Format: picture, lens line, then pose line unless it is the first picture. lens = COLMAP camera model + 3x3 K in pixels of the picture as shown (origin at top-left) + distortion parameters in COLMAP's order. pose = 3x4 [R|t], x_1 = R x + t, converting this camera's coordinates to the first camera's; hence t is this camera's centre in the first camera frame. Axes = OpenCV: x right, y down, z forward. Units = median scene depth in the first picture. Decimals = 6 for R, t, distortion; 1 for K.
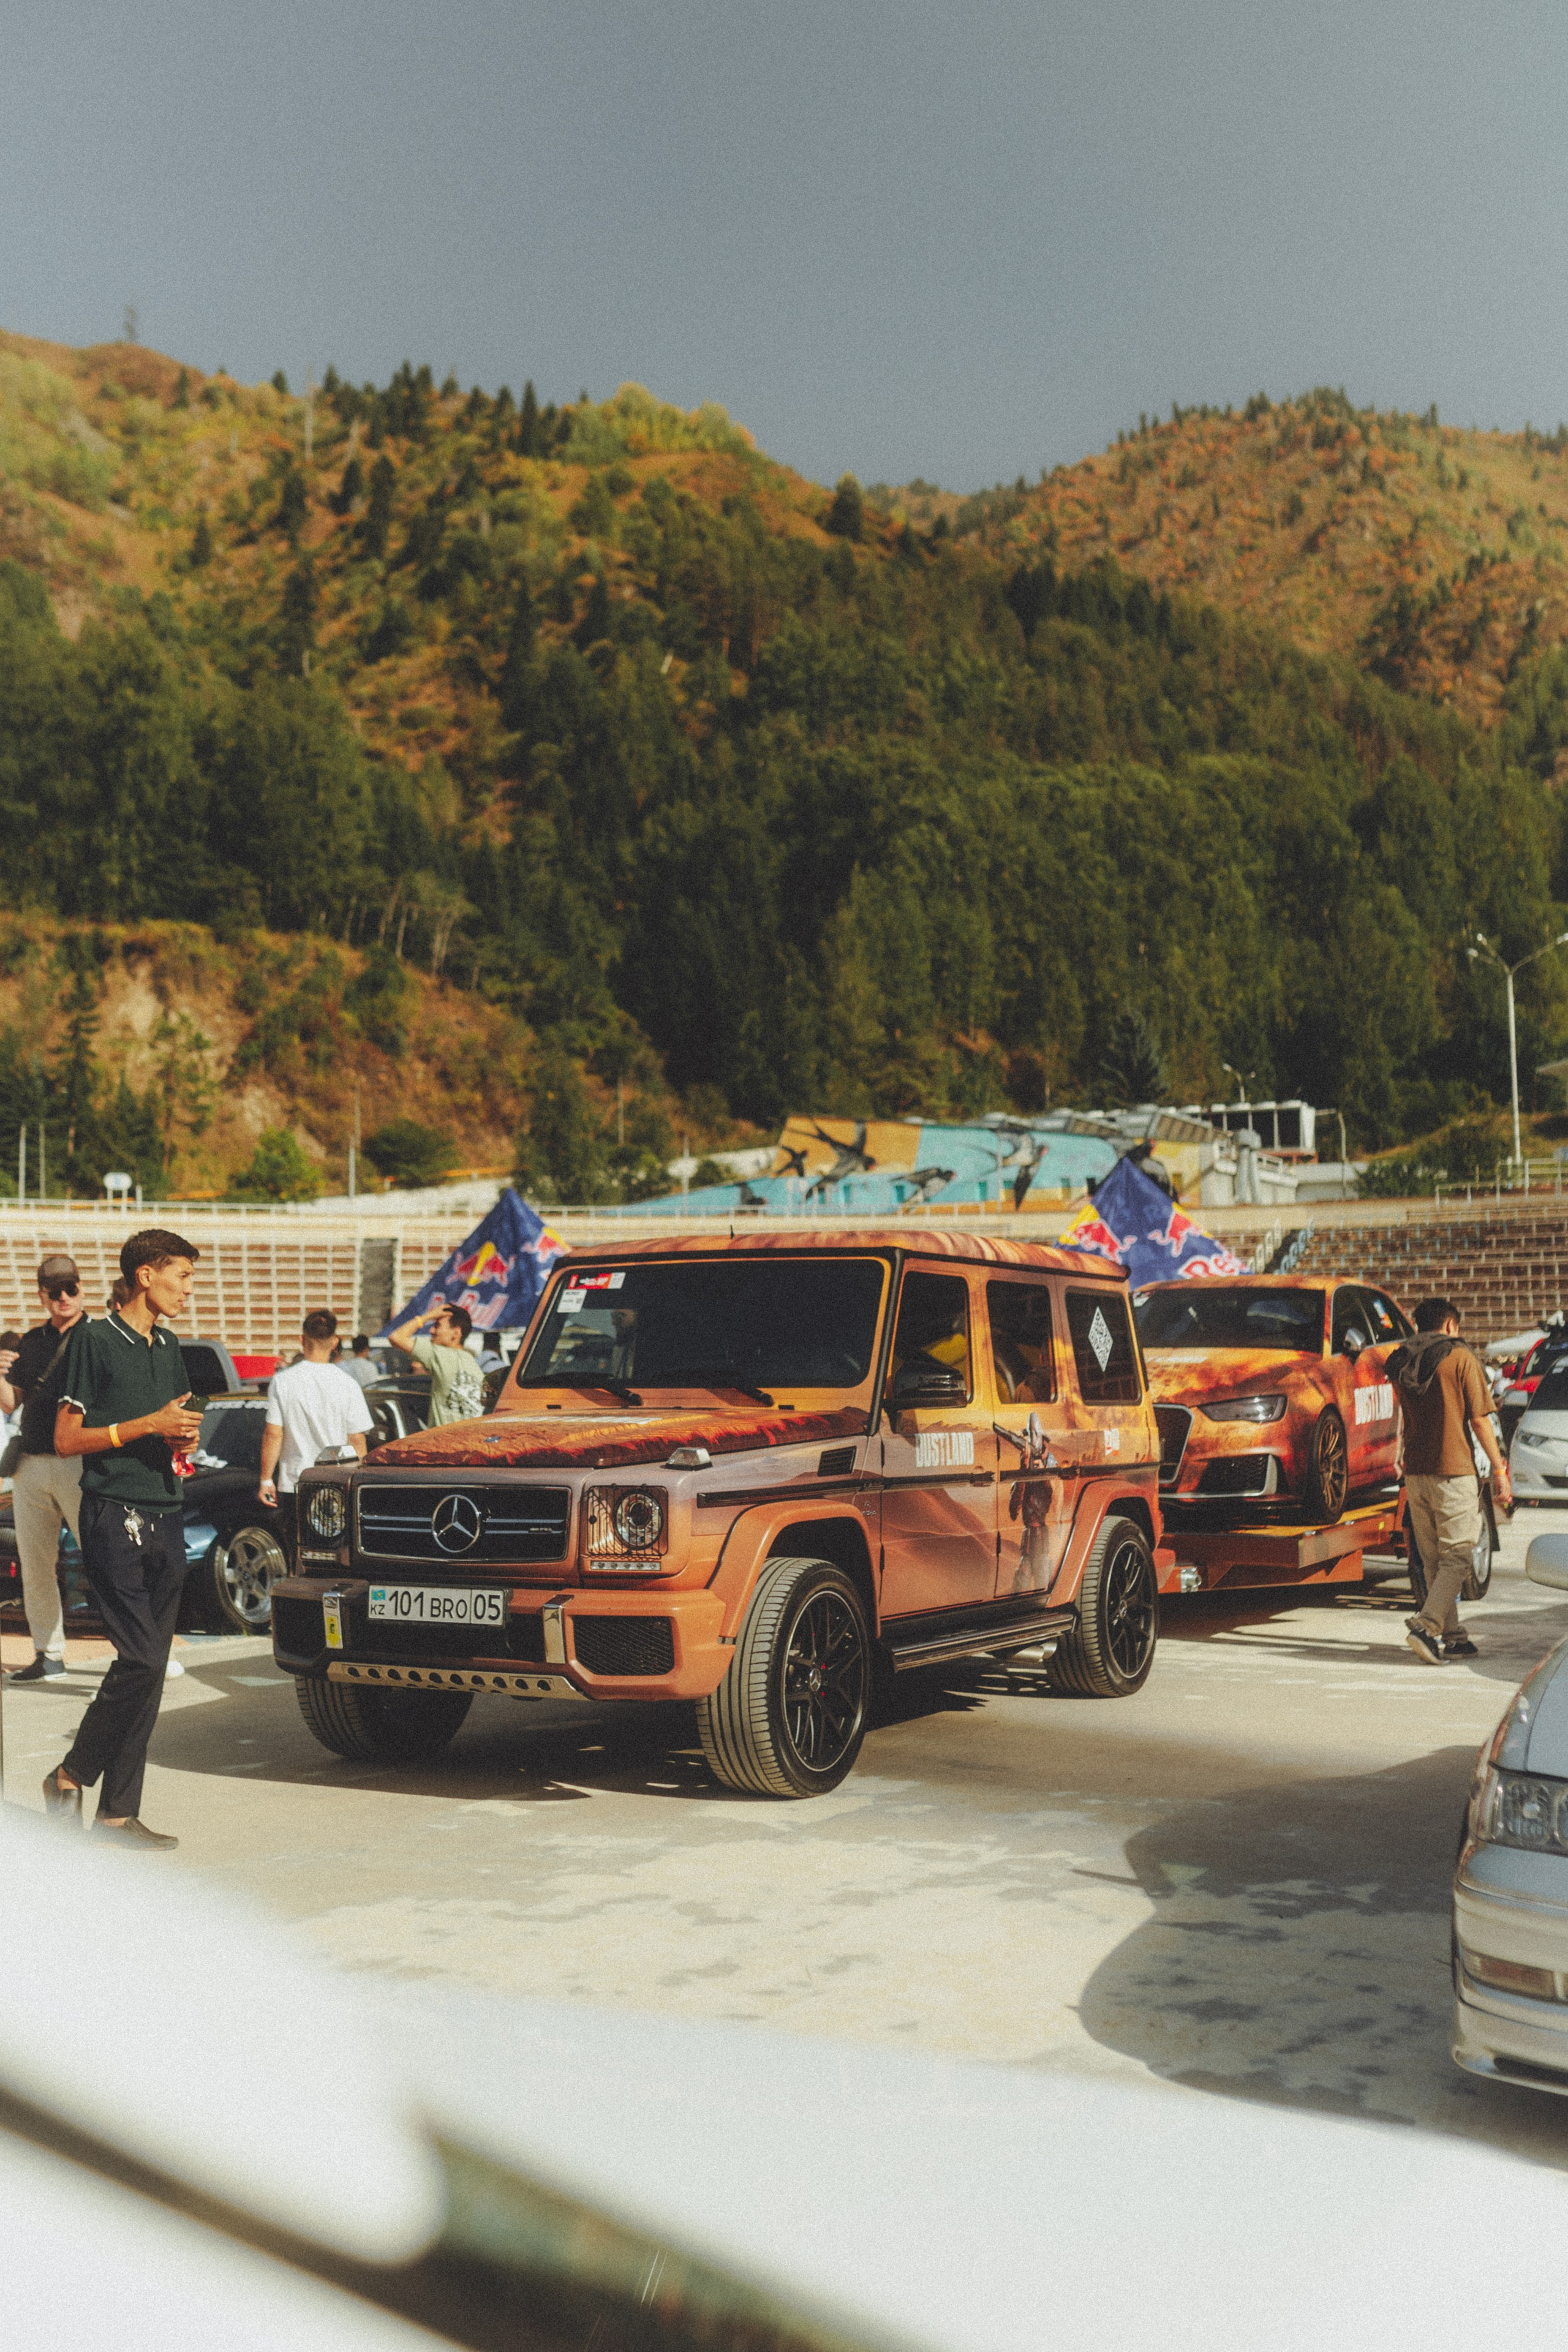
lens RADIAL K [[2490.6, 0, 778.0], [0, 2490.6, 1173.2], [0, 0, 1]] dist [0.020554, -0.015117]
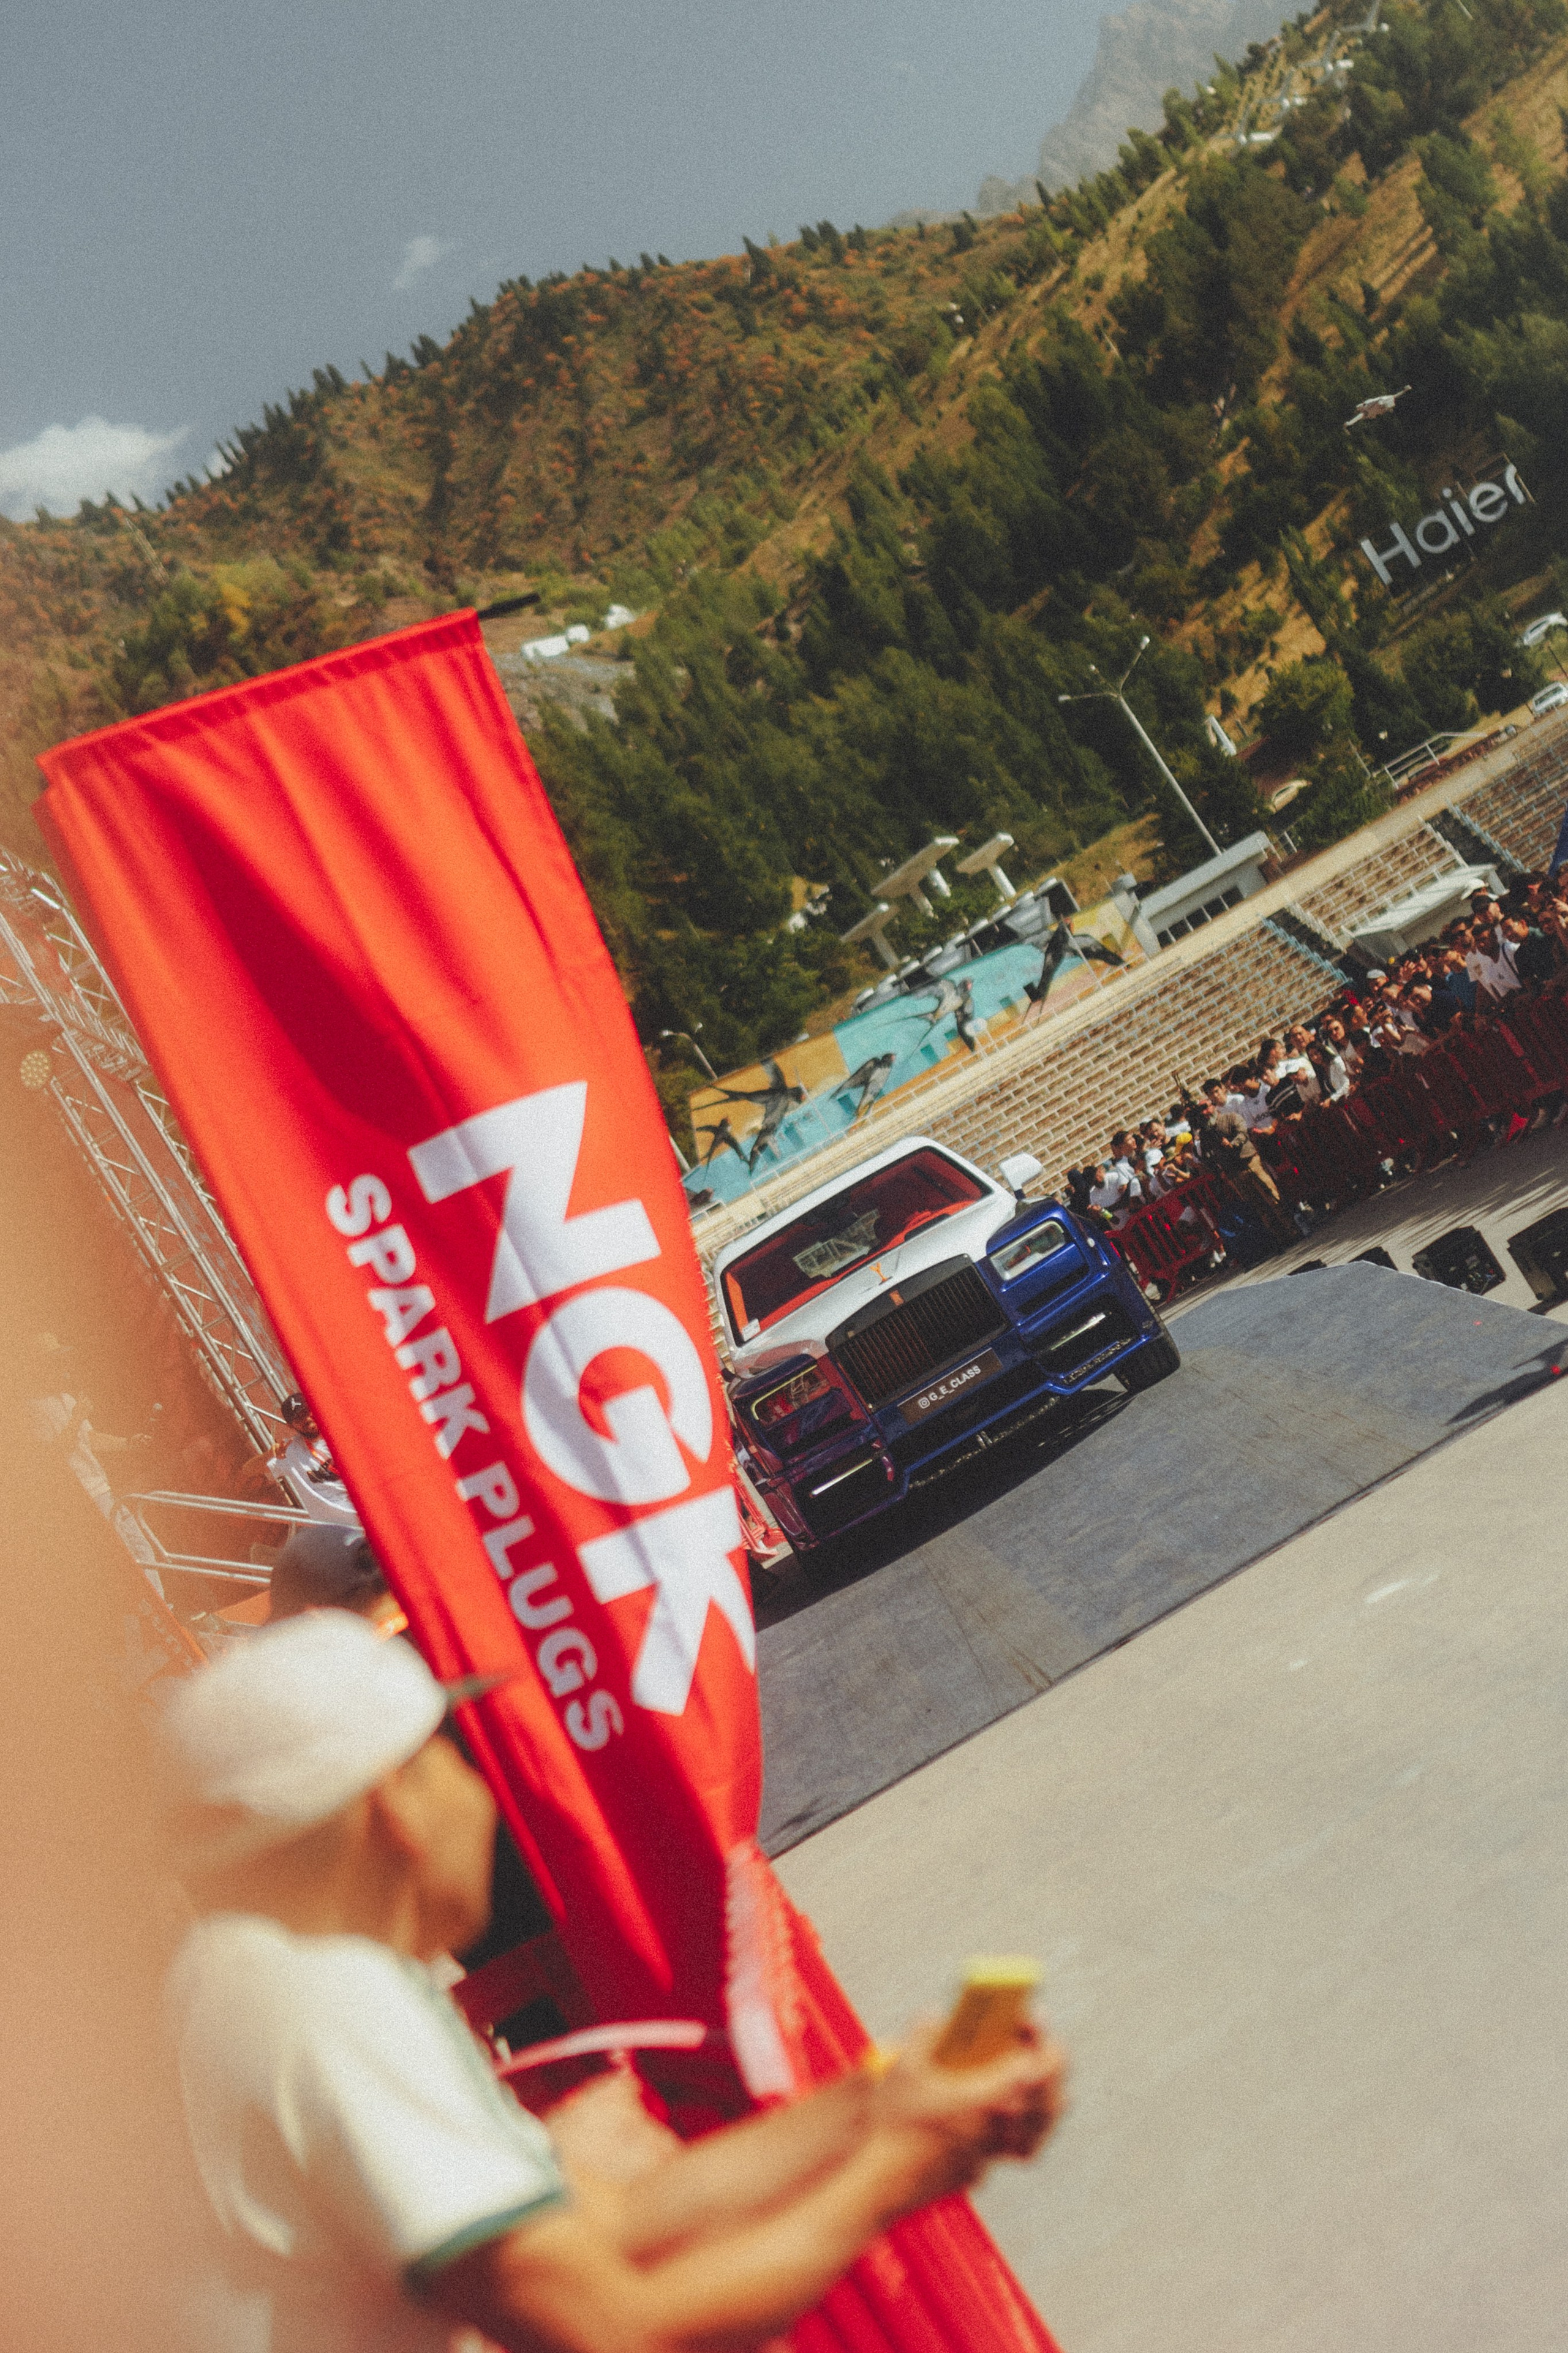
lens RADIAL K [[3470.3, 0, 791.4], [0, 3470.3, 1168.3], [0, 0, 1]] dist [0.003895, 0.016562]
pose [[0.752136, -0.430612, 0.498863, -0.614957], [0.485707, 0.873845, 0.021990, -0.009491], [-0.445398, 0.225762, 0.866402, -0.101475]]
